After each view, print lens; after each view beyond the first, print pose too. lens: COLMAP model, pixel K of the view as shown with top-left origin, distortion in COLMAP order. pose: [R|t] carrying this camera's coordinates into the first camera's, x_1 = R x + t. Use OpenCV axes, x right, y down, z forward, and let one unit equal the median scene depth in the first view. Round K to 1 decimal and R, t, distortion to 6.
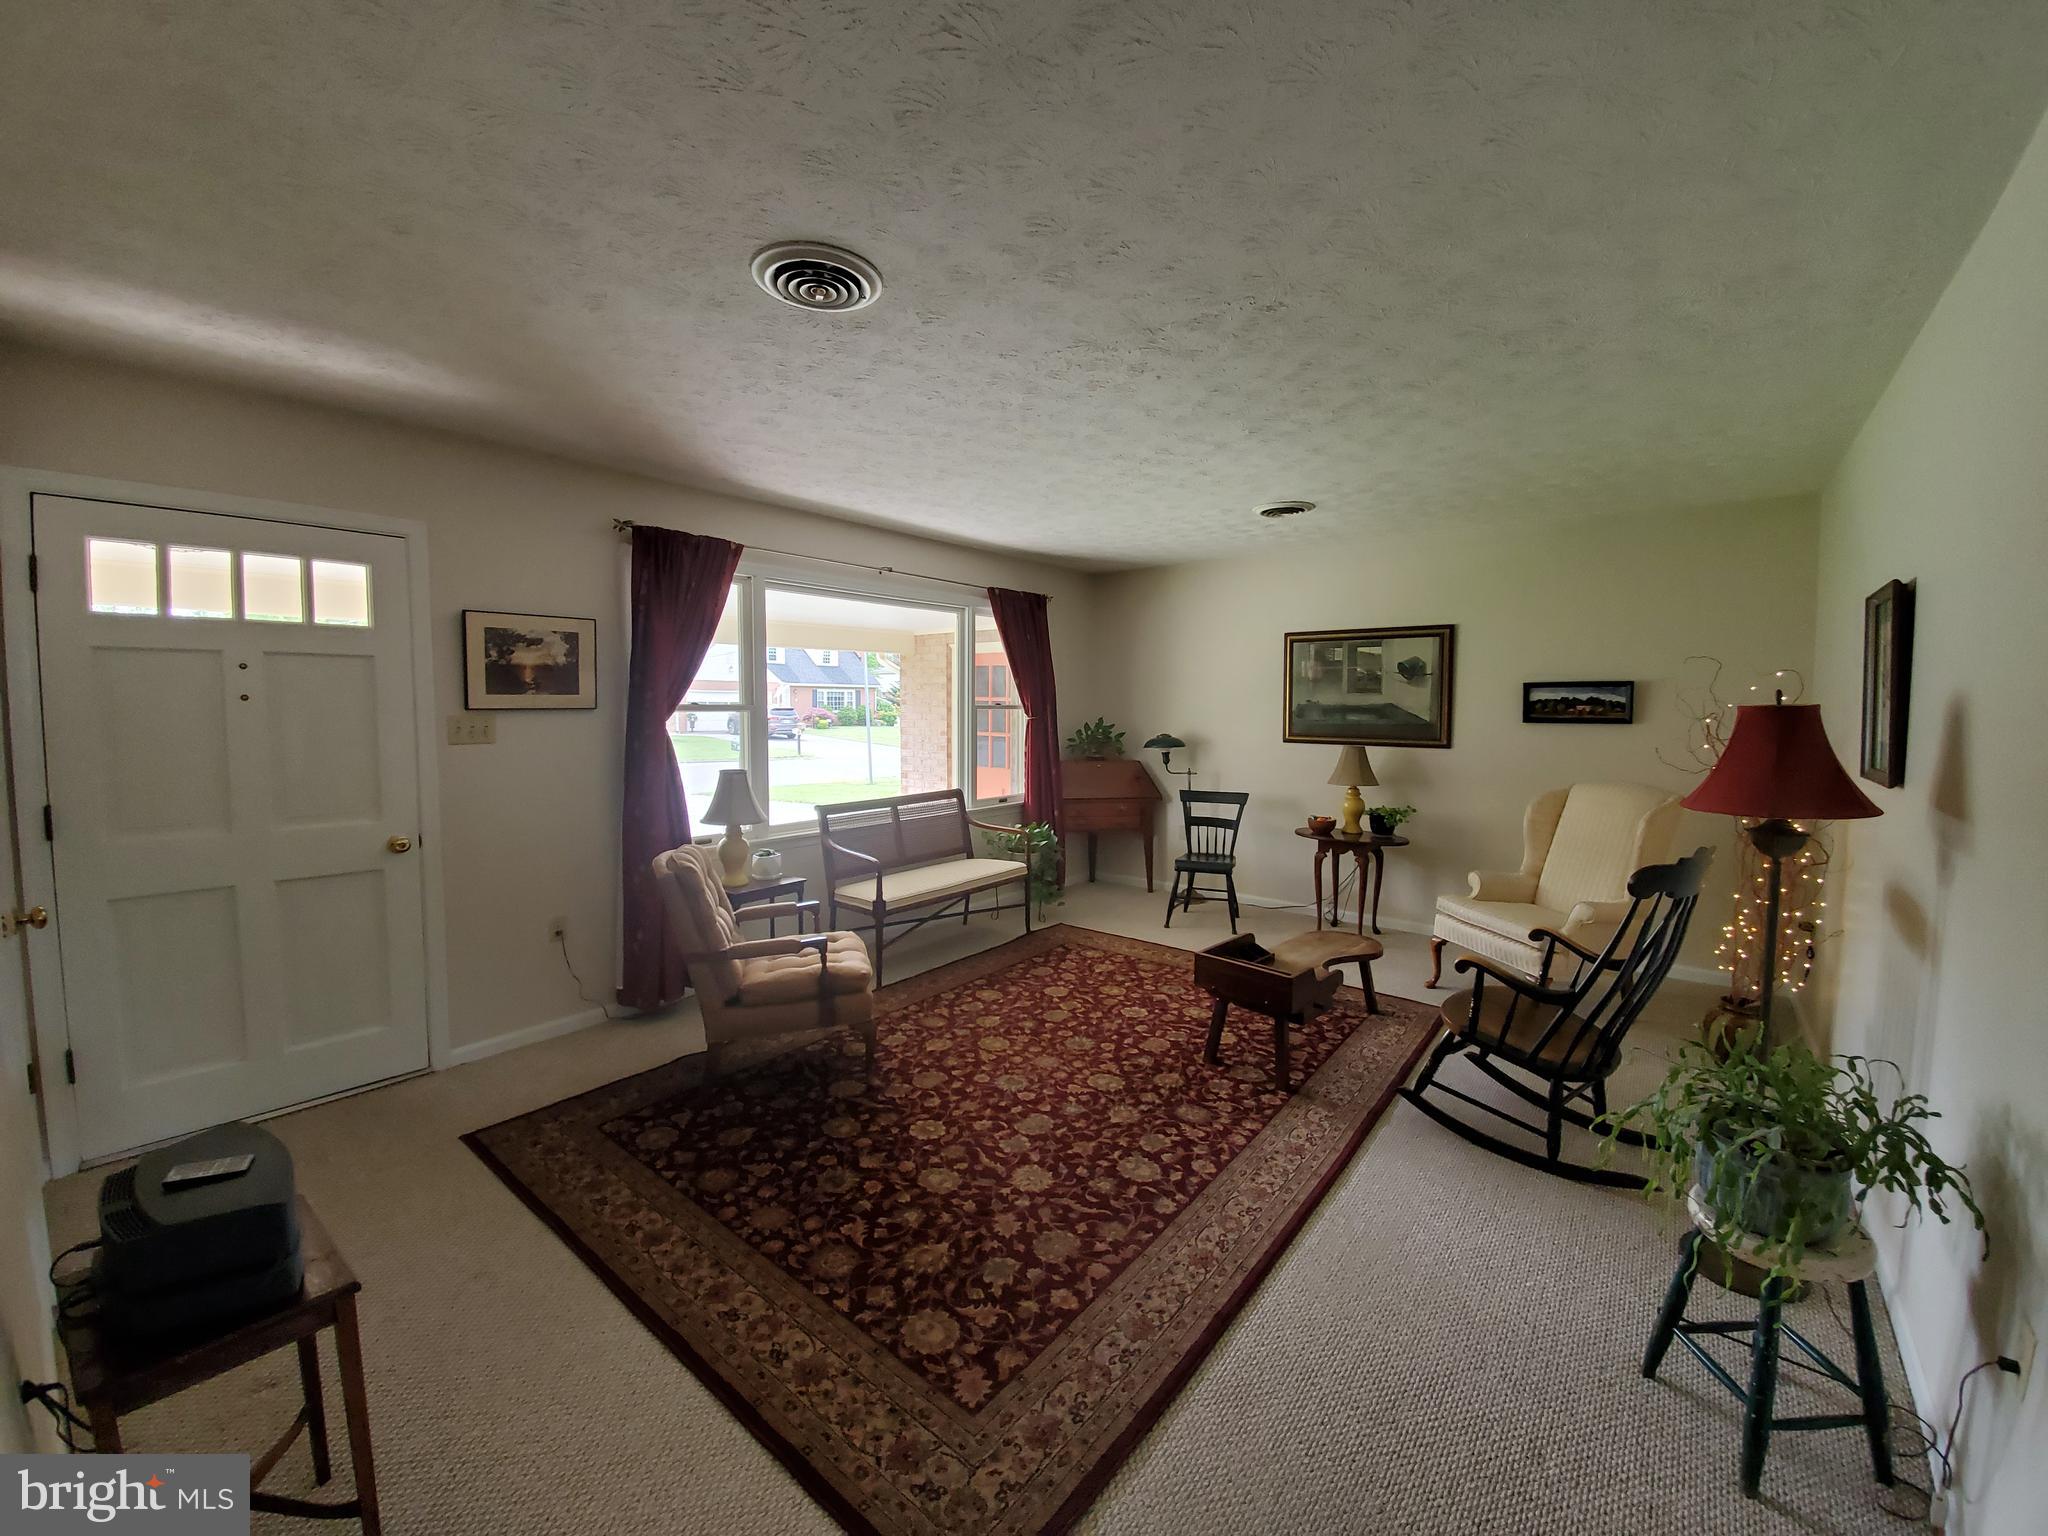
lens RADIAL K [[807.2, 0, 1045.6], [0, 807.2, 754.4], [0, 0, 1]] dist [0.009140, -0.016541]
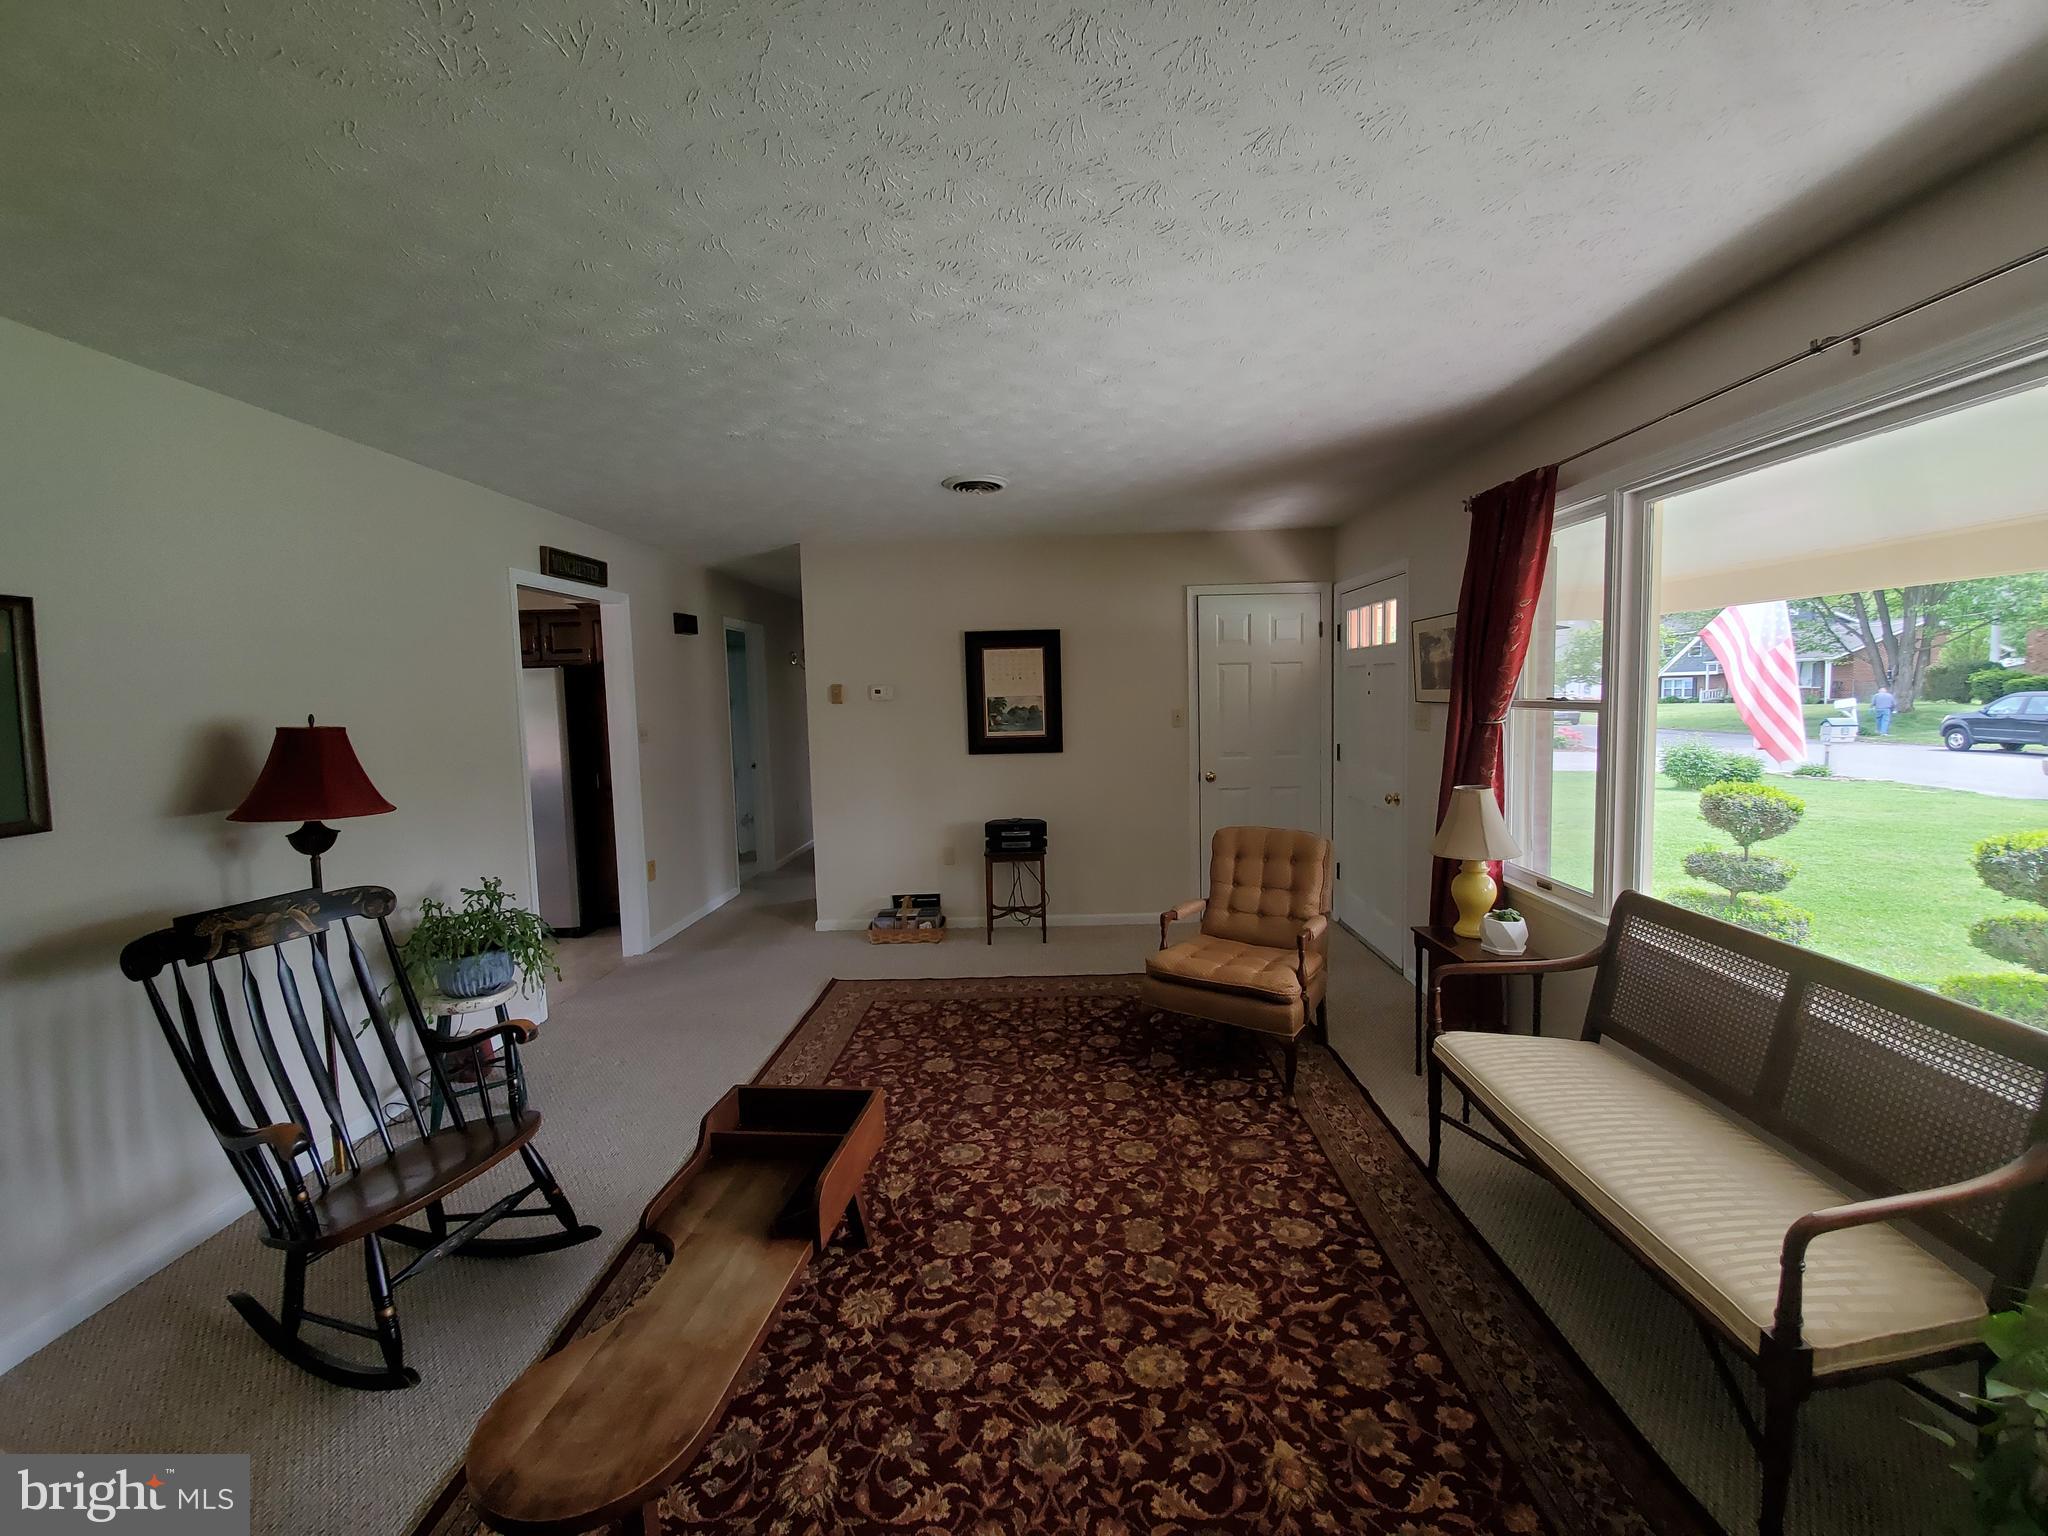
lens RADIAL K [[807.2, 0, 1045.6], [0, 807.2, 754.4], [0, 0, 1]] dist [0.009140, -0.016541]
pose [[-0.790863, 0.061289, -0.608917, 0.398487], [-0.021497, 0.991577, 0.127725, -0.099613], [0.611616, 0.114103, -0.782883, 1.337486]]
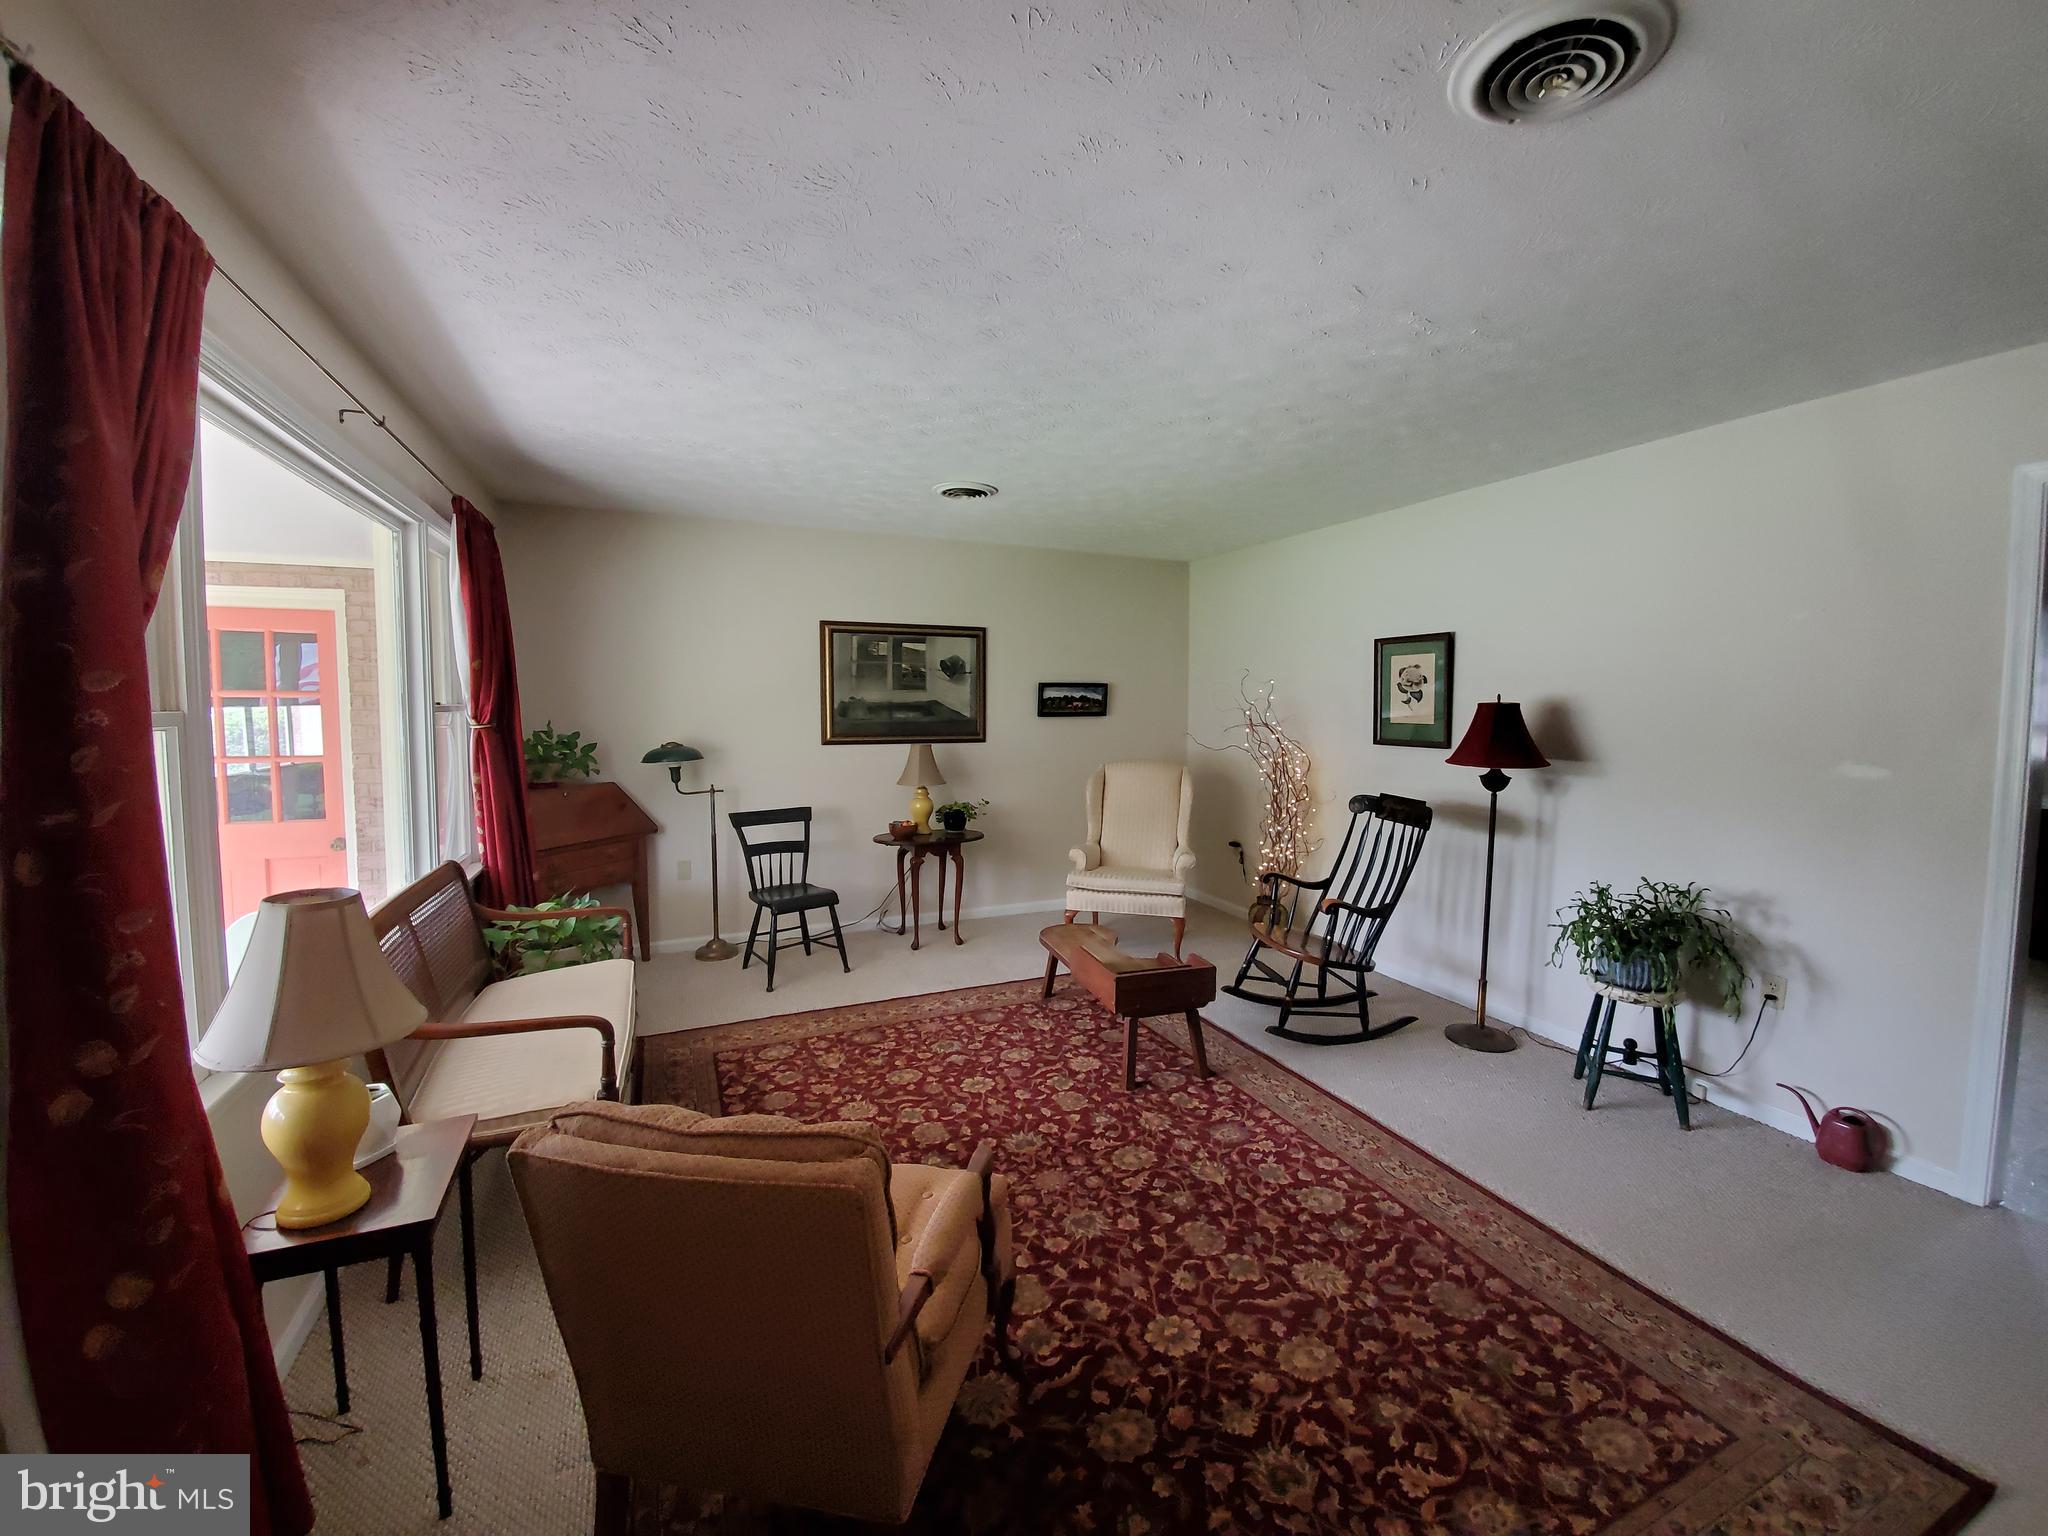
lens RADIAL K [[807.2, 0, 1045.6], [0, 807.2, 754.4], [0, 0, 1]] dist [0.009140, -0.016541]
pose [[0.460818, -0.061081, 0.885390, -0.540701], [0.056734, 0.997616, 0.039295, -0.036569], [-0.885679, 0.032124, 0.463185, 0.544597]]
